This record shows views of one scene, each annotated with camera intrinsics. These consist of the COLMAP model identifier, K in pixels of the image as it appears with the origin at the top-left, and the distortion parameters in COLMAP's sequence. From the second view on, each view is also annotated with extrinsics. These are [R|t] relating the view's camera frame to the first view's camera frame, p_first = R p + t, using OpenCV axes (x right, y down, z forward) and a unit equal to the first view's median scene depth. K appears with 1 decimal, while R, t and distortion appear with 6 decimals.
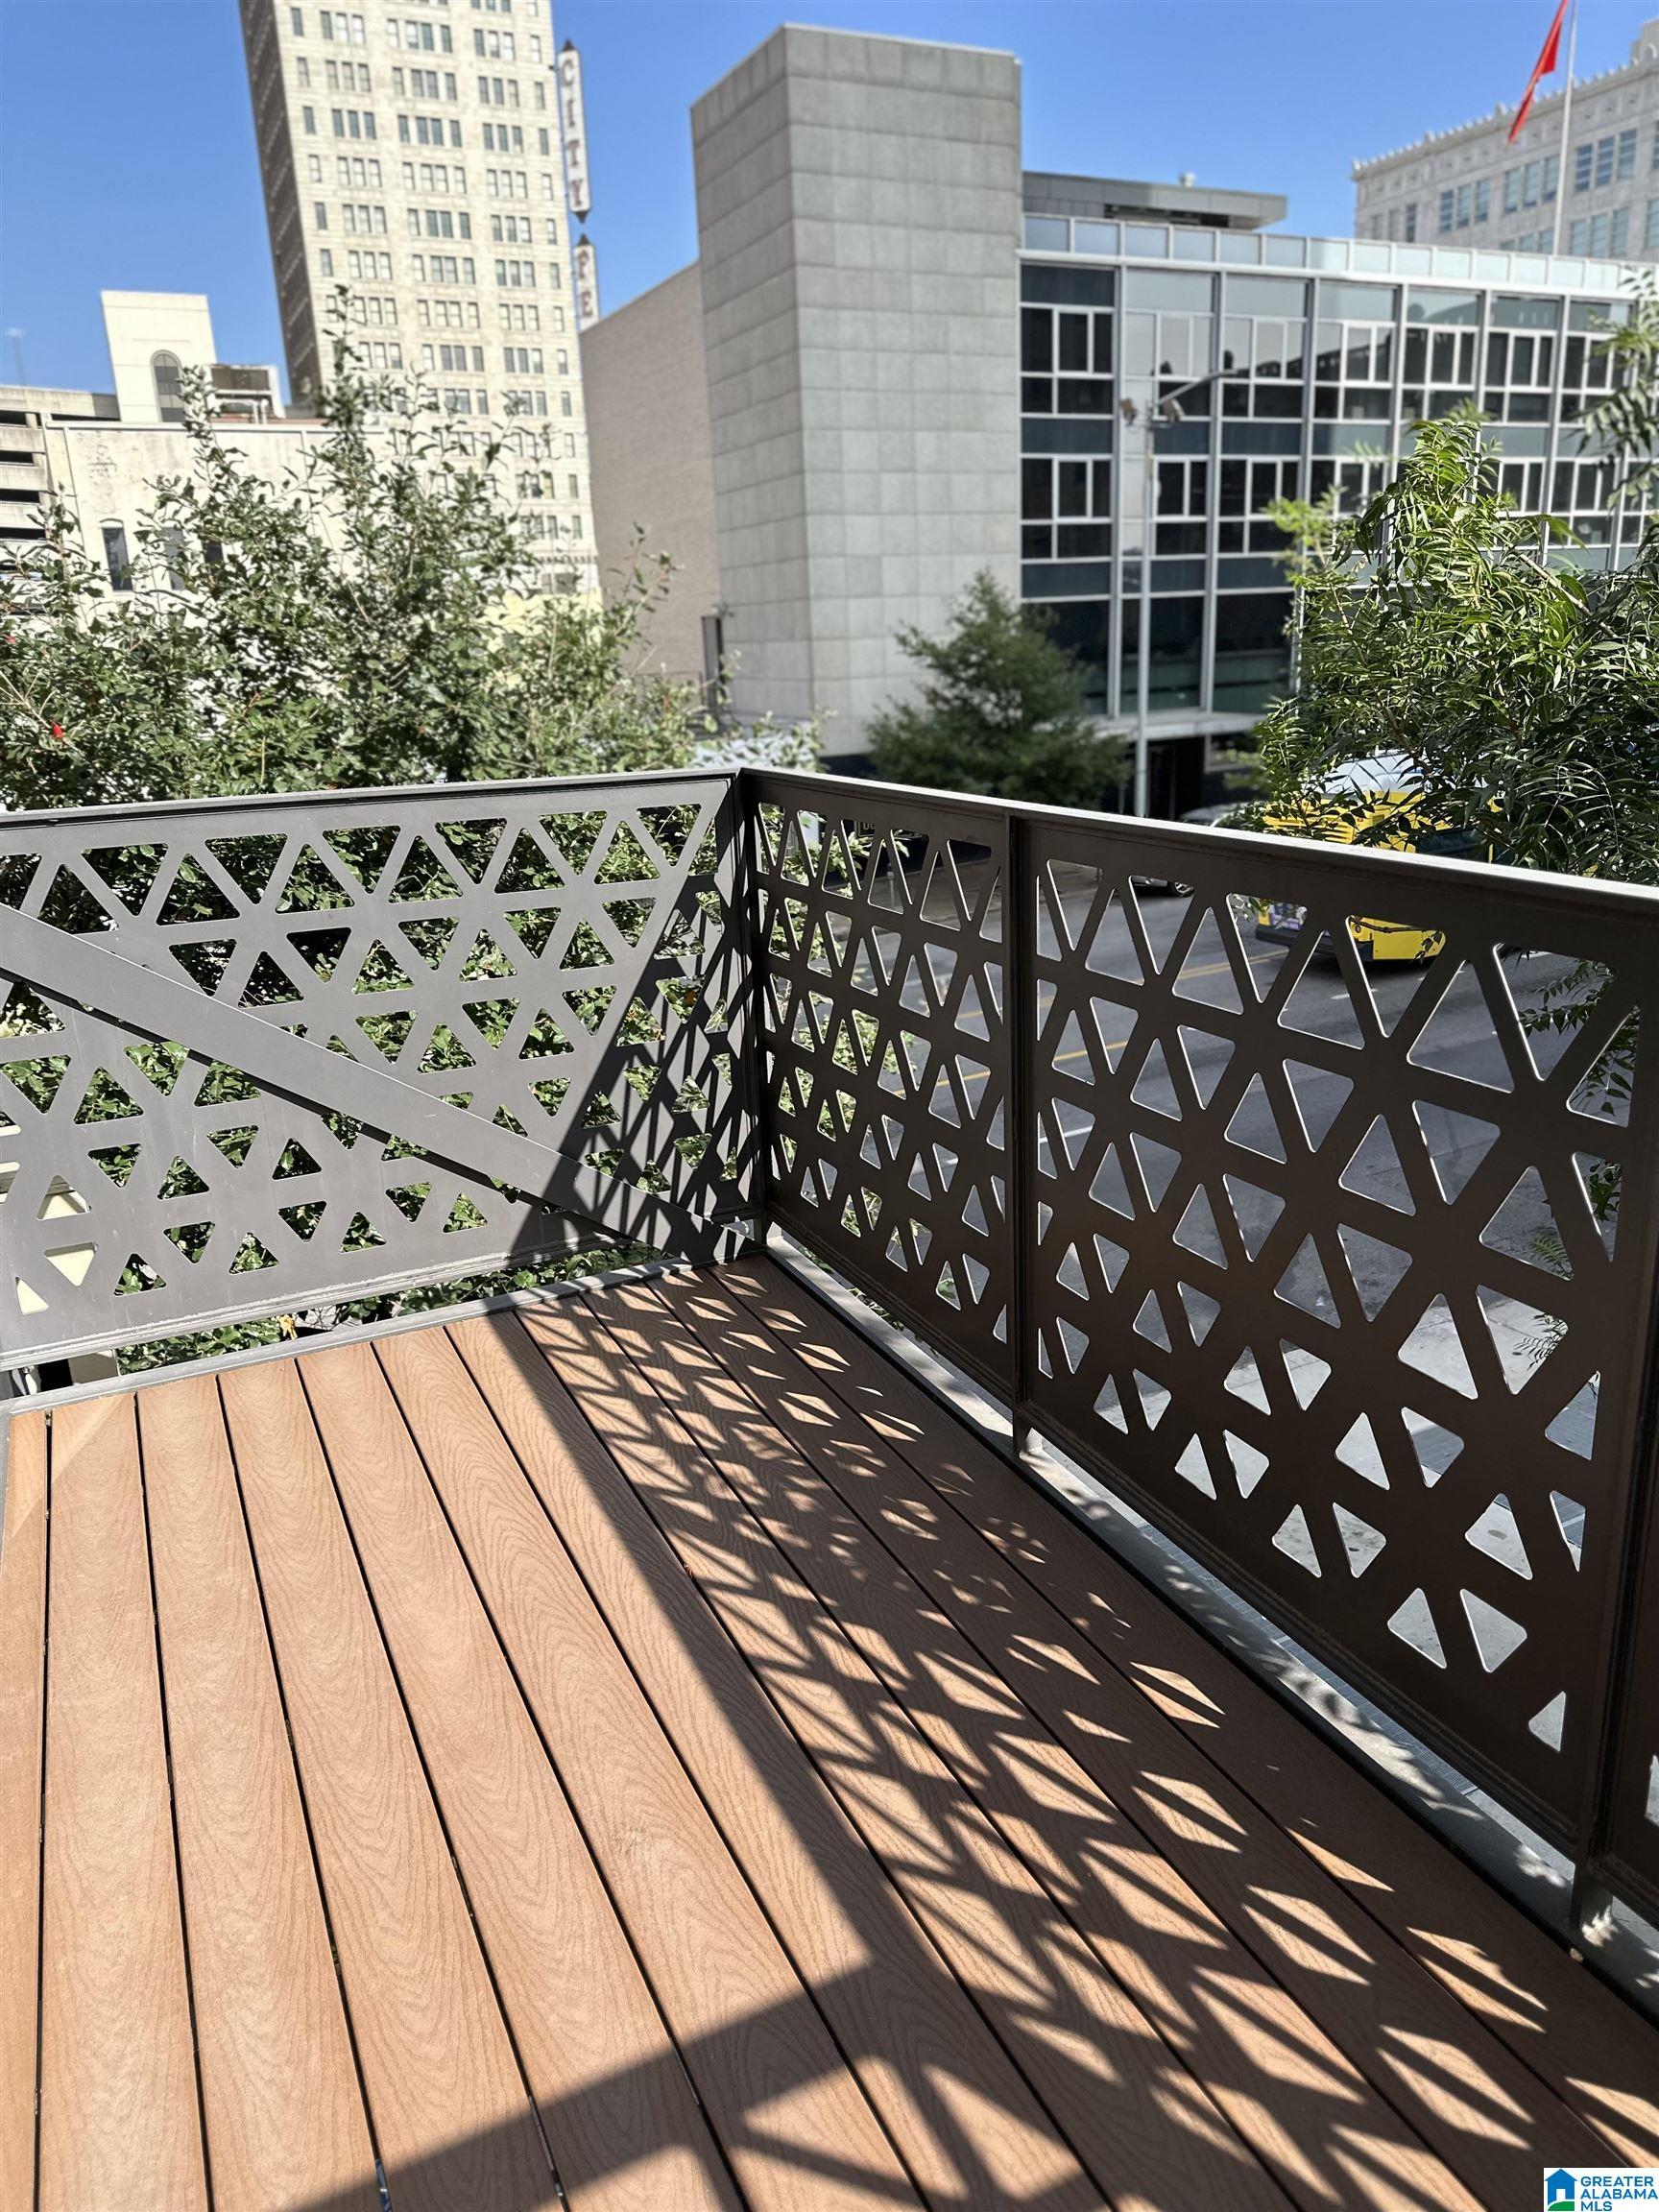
lens RADIAL K [[1592.9, 0, 829.5], [0, 1592.9, 1106.0], [0, 0, 1]] dist [-0.004997, -0.001281]
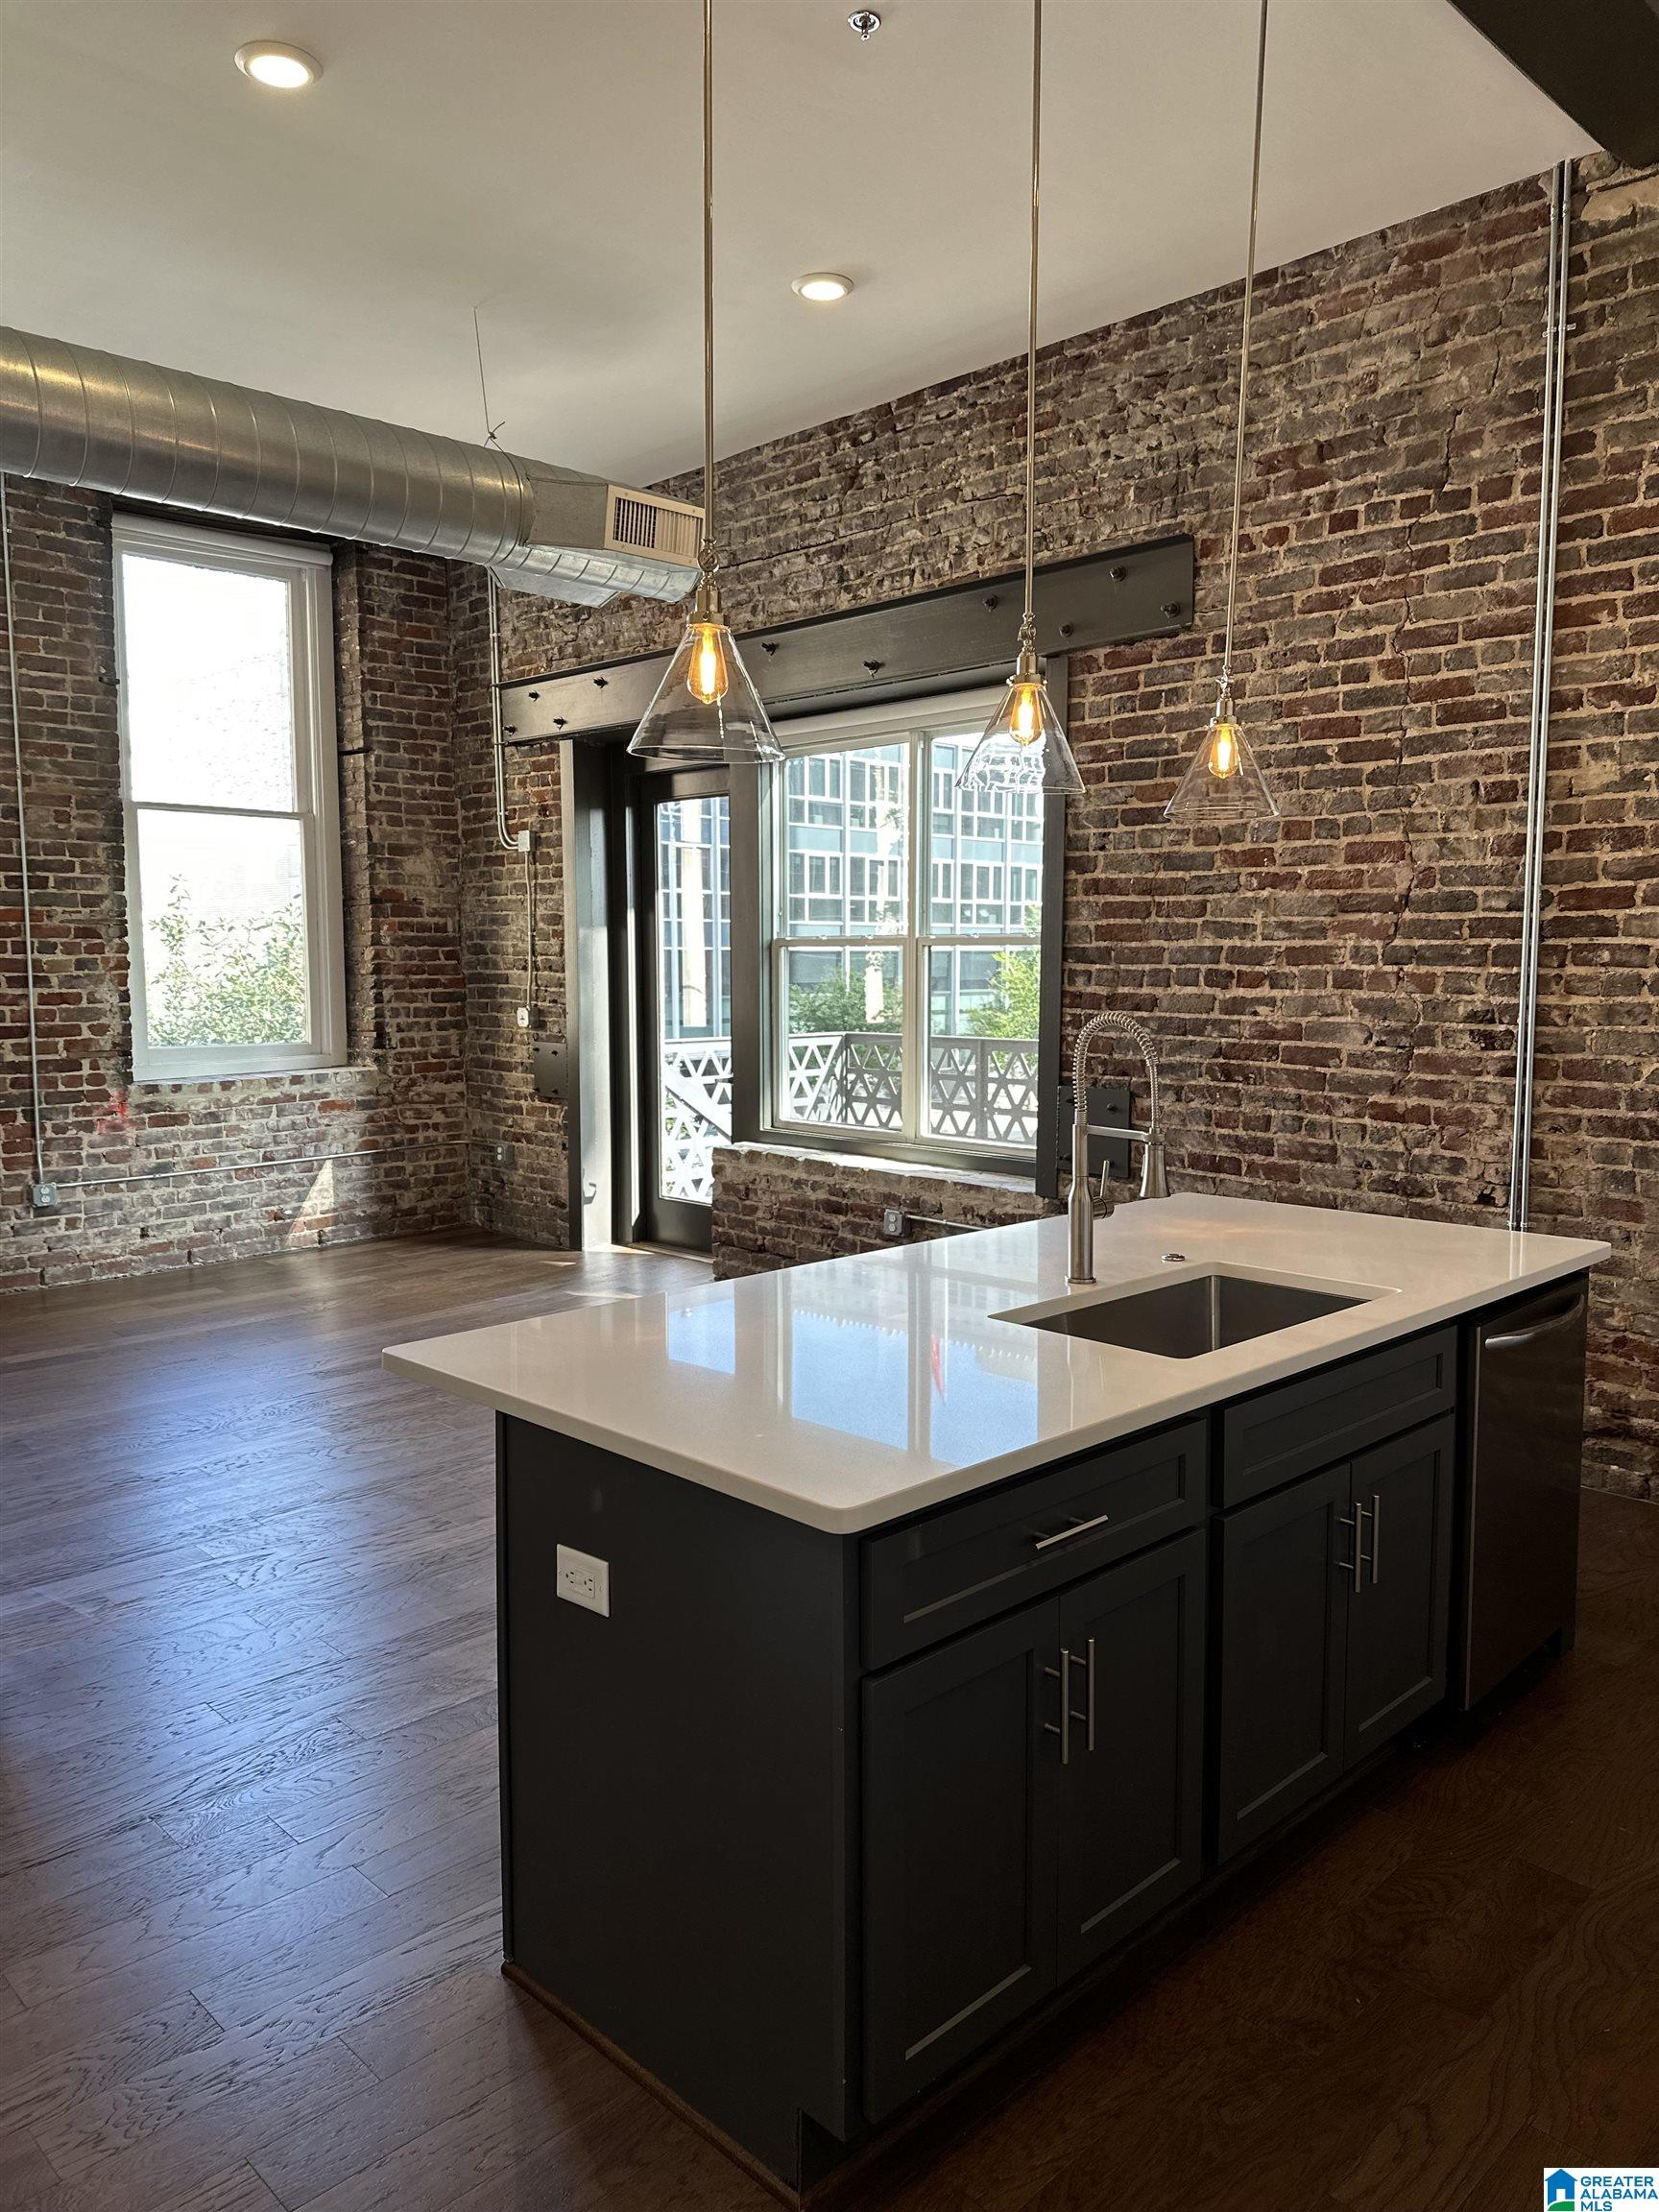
lens RADIAL K [[1559.4, 0, 829.5], [0, 1559.4, 1106.0], [0, 0, 1]] dist [0.213225, -0.444500]
pose [[0.940807, 0.004598, 0.338913, -1.162717], [0.064478, 0.979221, -0.192274, 0.518915], [-0.332754, 0.202745, 0.920961, -1.727645]]
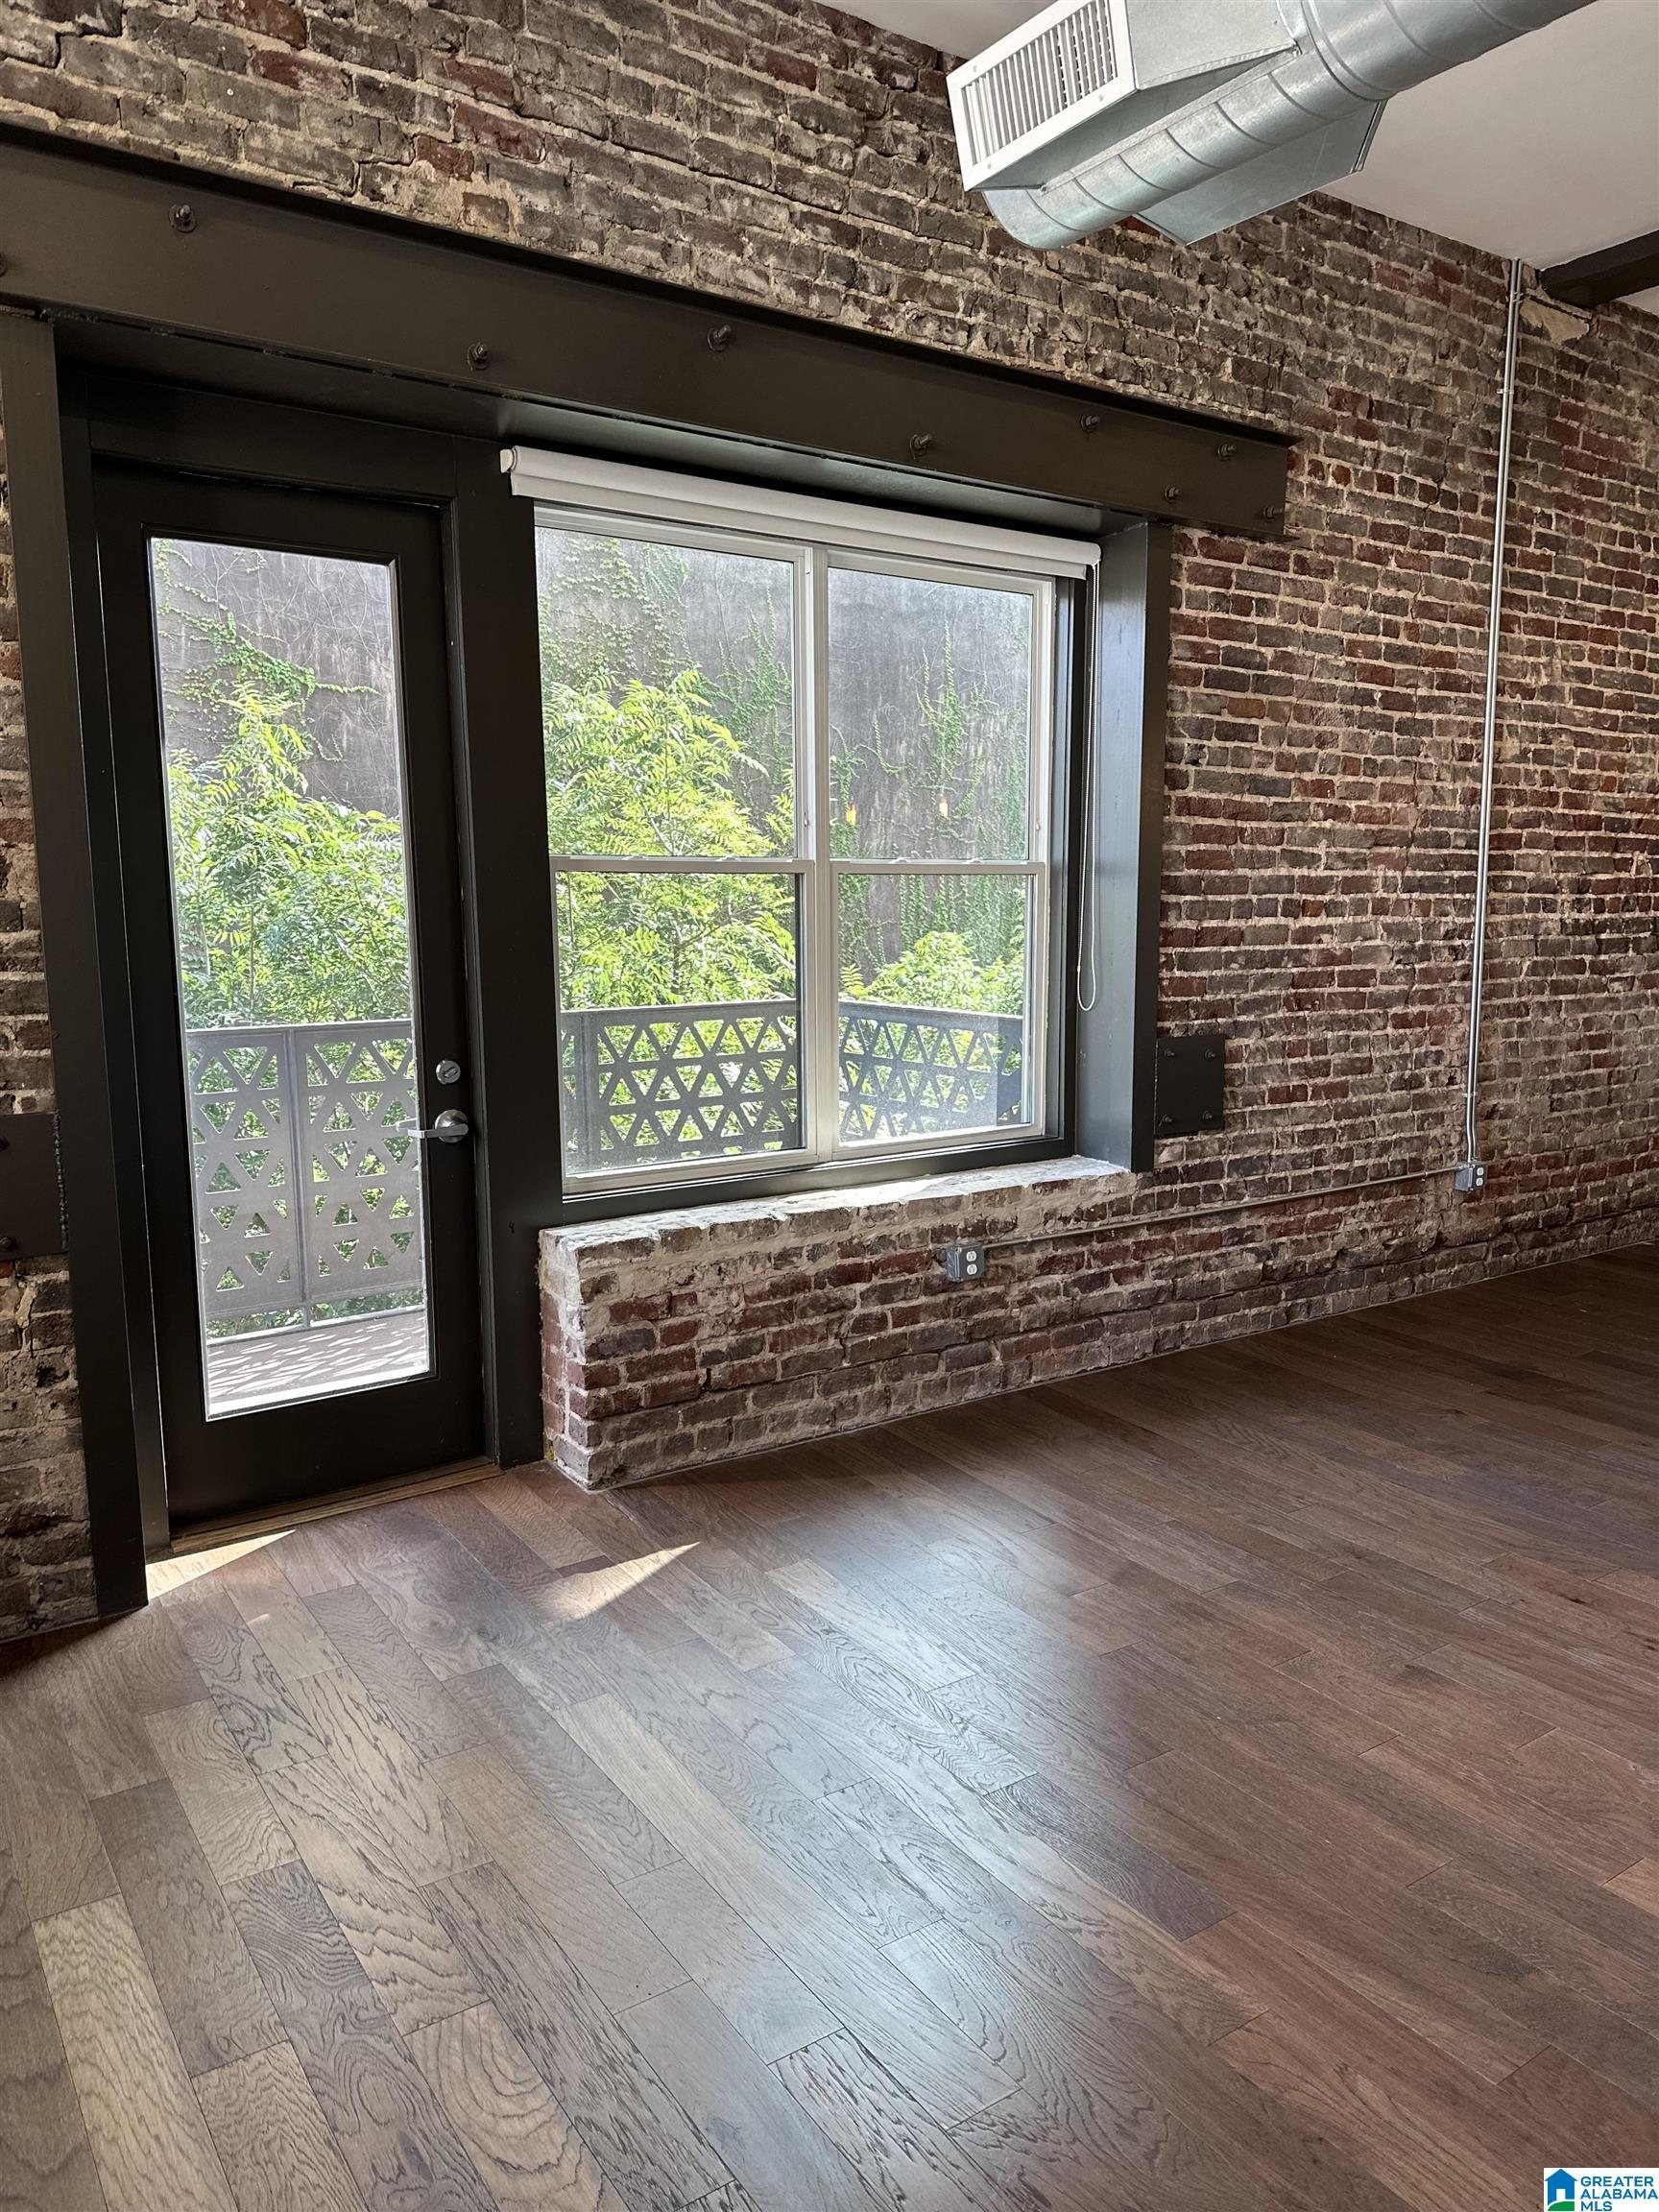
lens RADIAL K [[1538.0, 0, 848.0], [0, 1538.0, 1112.4], [0, 0, 1]] dist [0.204874, -0.431621]
pose [[-0.179172, -0.097281, 0.978996, -1.885040], [0.297876, 0.943027, 0.148223, -0.215929], [-0.937639, 0.318177, -0.139987, 0.827333]]
